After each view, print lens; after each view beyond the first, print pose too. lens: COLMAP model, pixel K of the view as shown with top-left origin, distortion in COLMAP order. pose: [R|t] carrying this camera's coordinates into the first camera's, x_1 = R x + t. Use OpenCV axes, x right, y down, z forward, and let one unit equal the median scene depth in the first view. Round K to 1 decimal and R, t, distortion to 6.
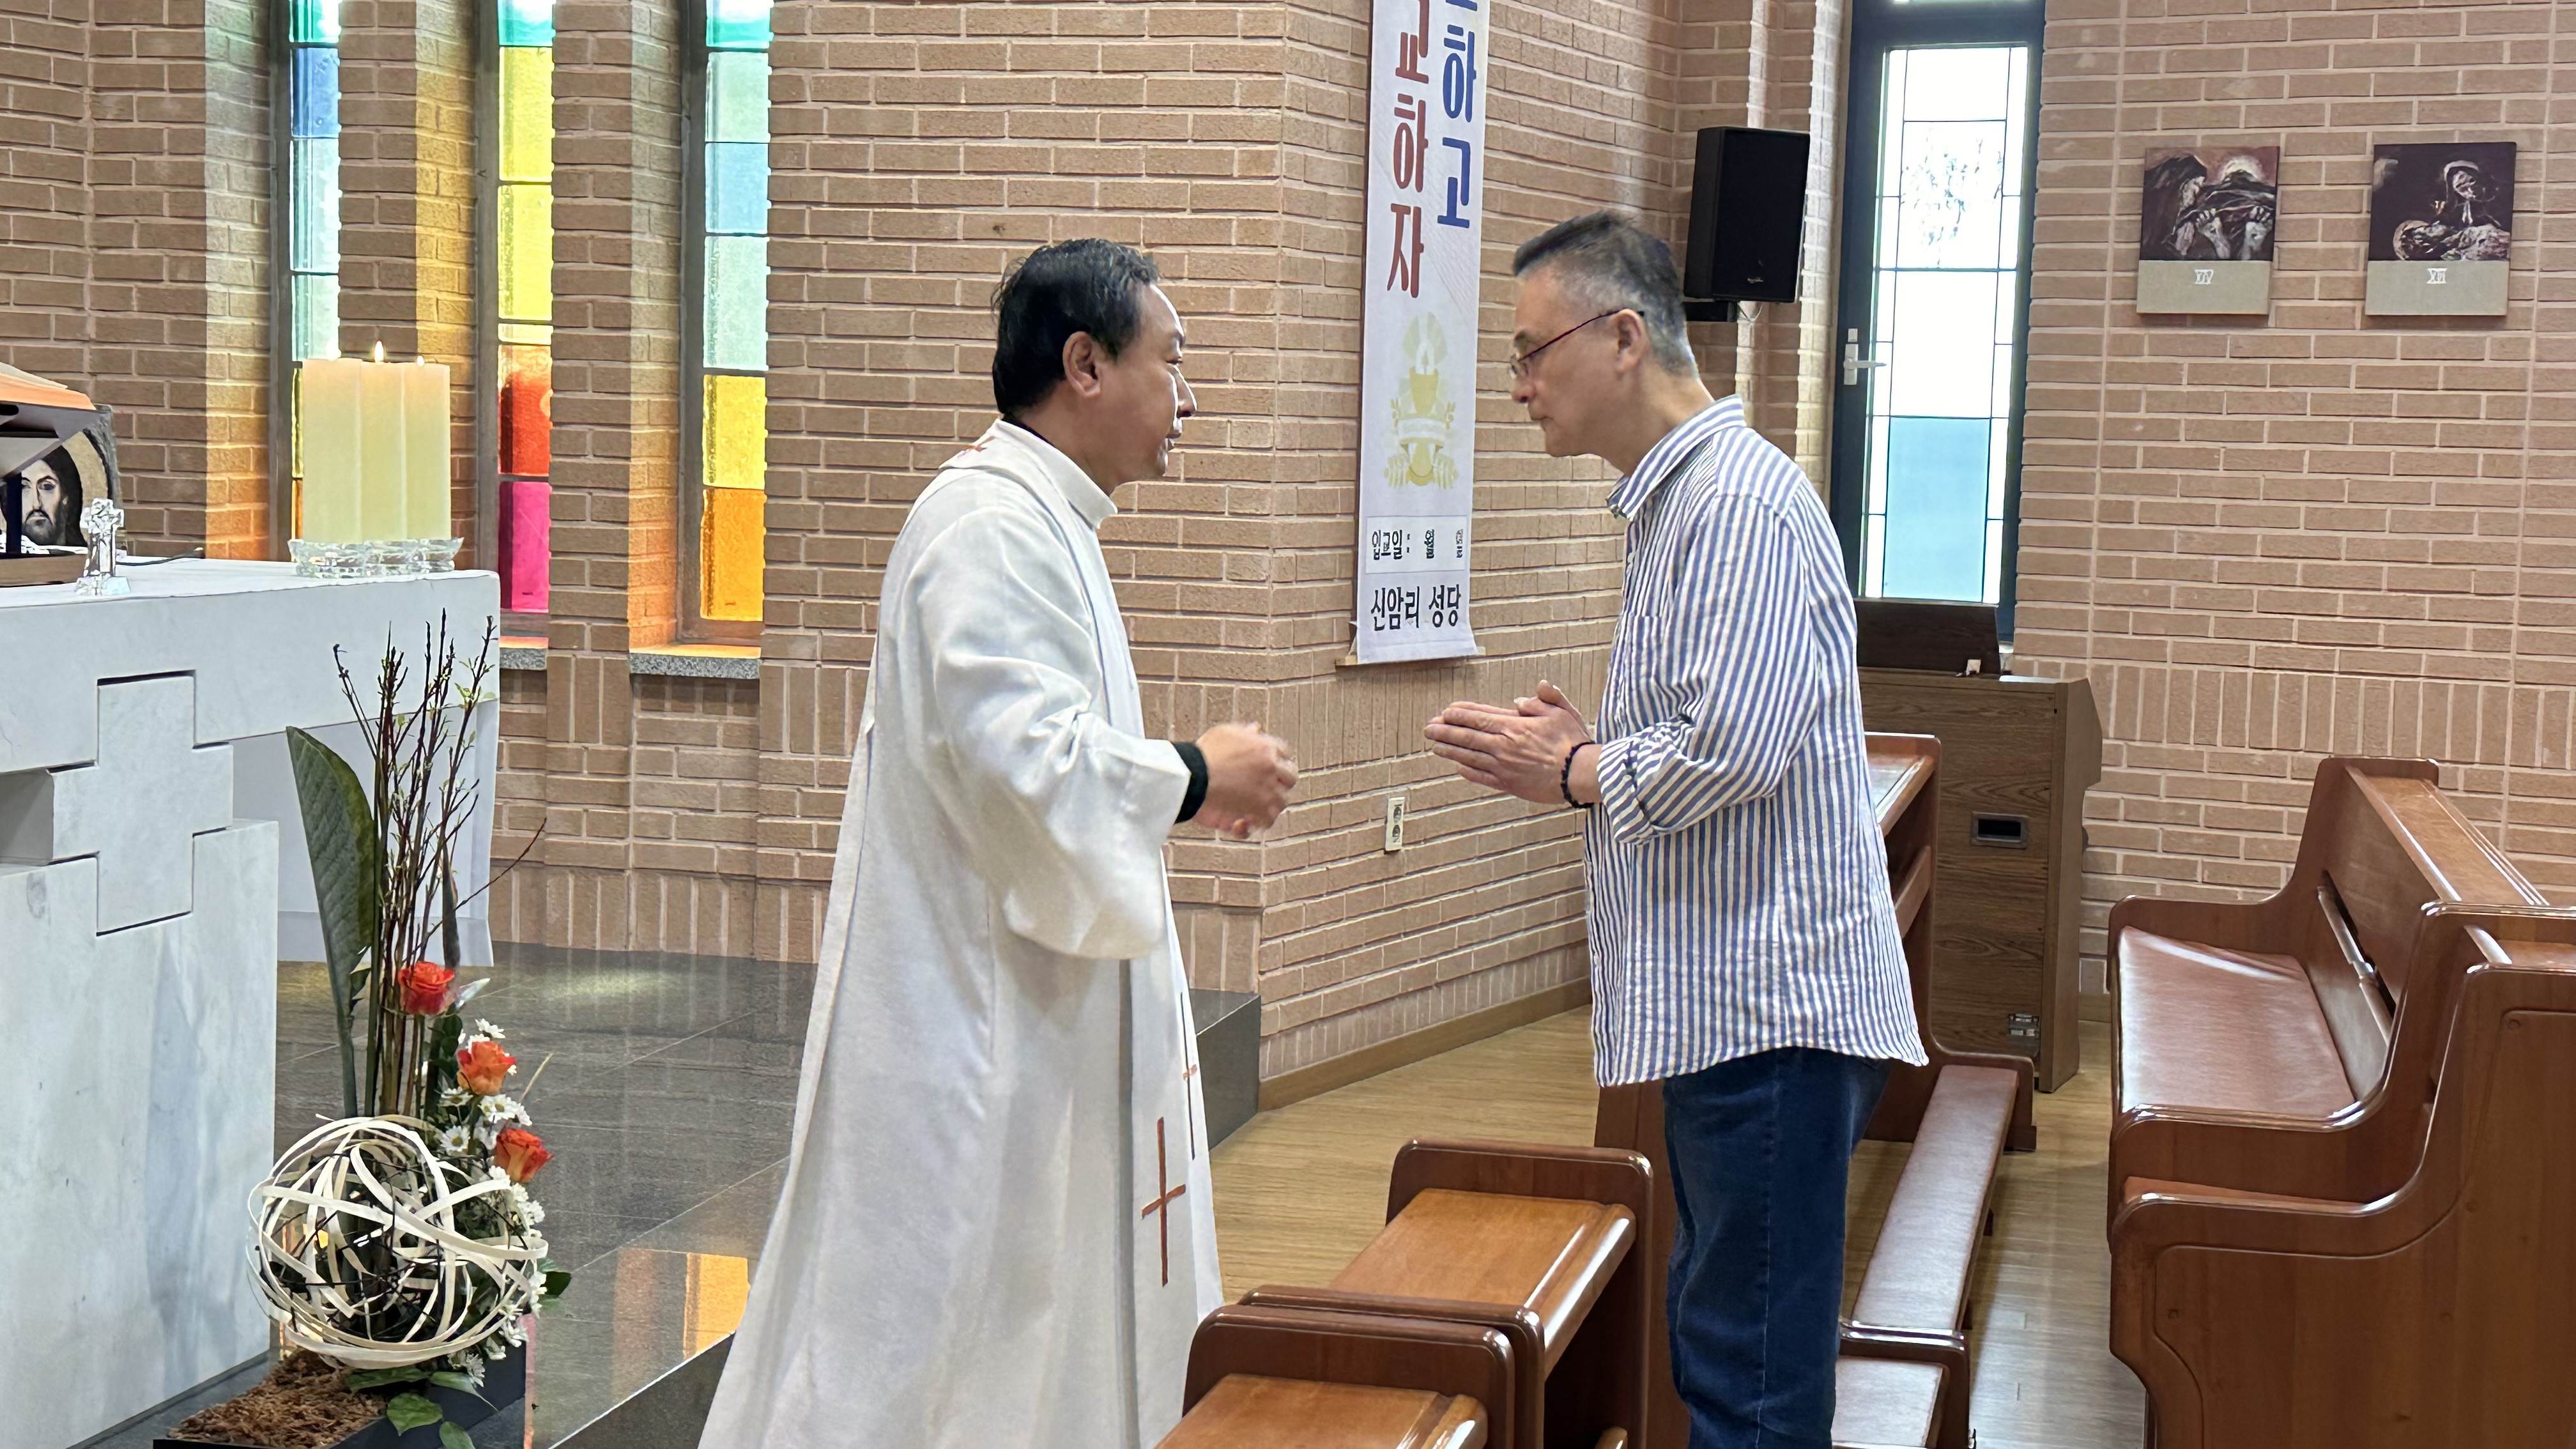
lens RADIAL K [[3552.5, 0, 1289.5], [0, 3552.5, 725.1], [0, 0, 1]] dist [0.132528, 0.000000]
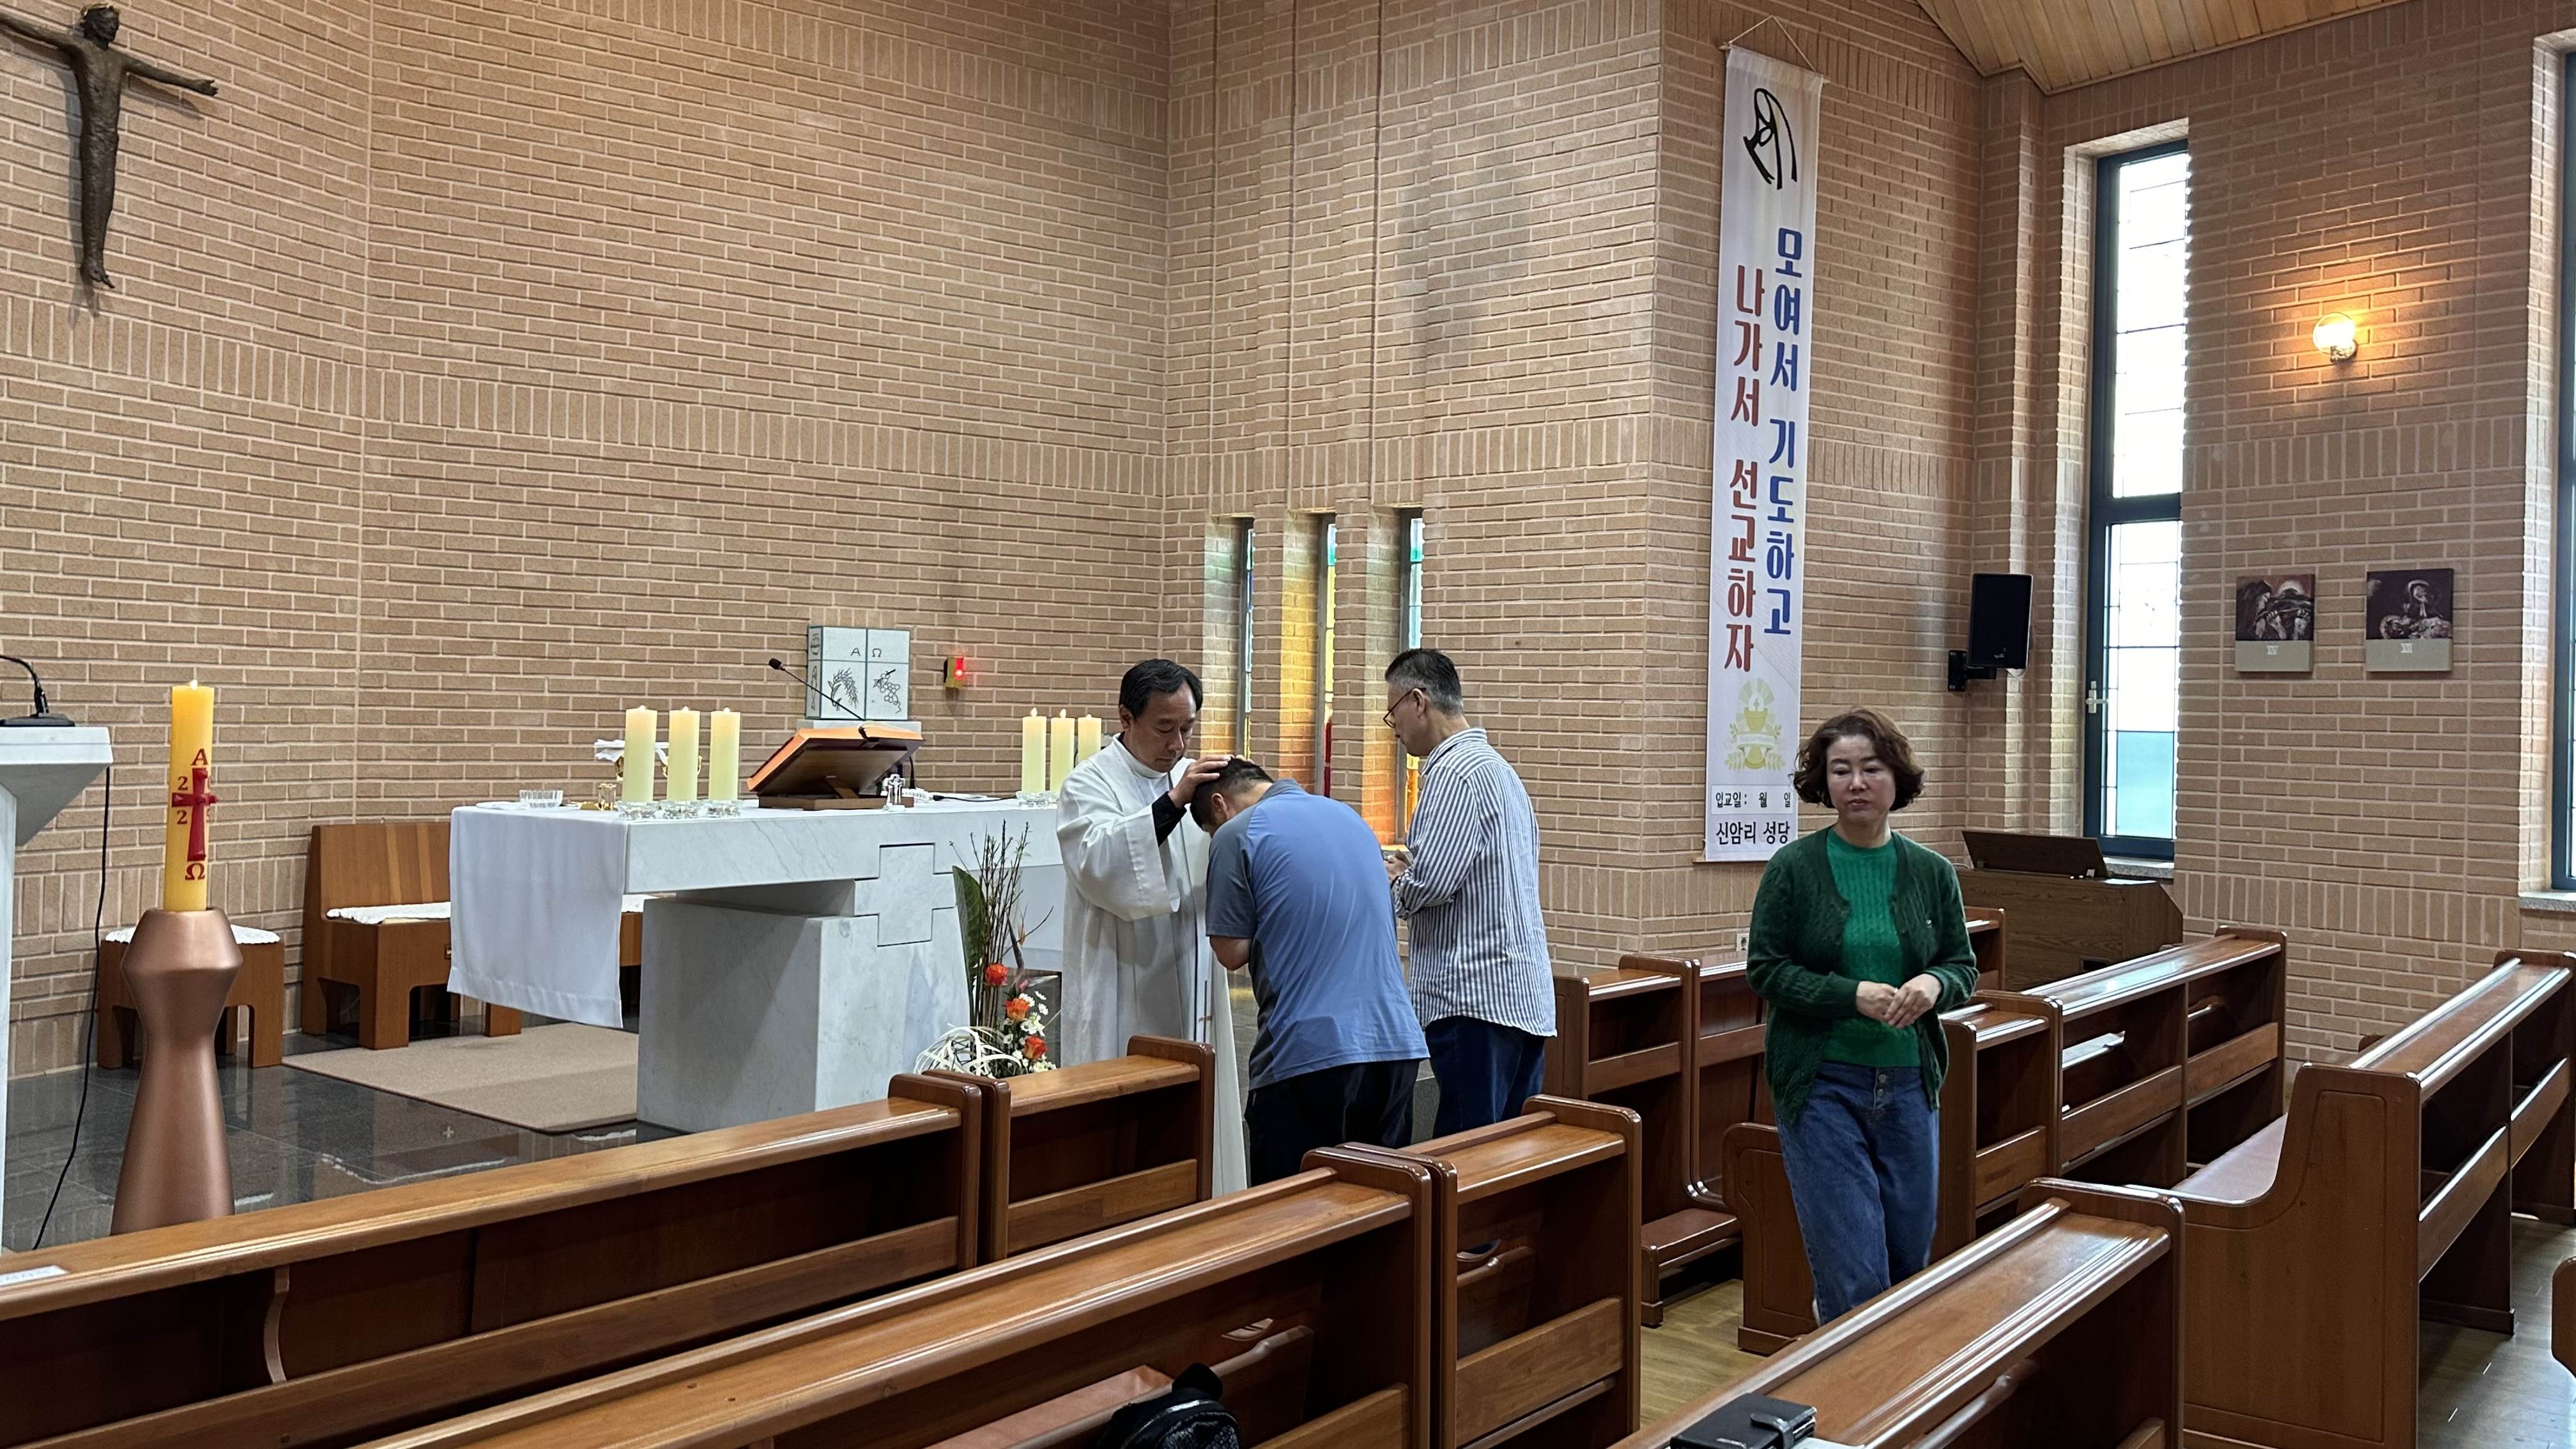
lens RADIAL K [[2023.4, 0, 1290.8], [0, 2023.4, 715.4], [0, 0, 1]] dist [0.060099, -0.027125]
pose [[0.897122, -0.010061, -0.441667, 0.276375], [-0.031154, 0.995811, -0.085966, 0.004984], [0.440682, 0.090882, 0.893051, -0.079248]]
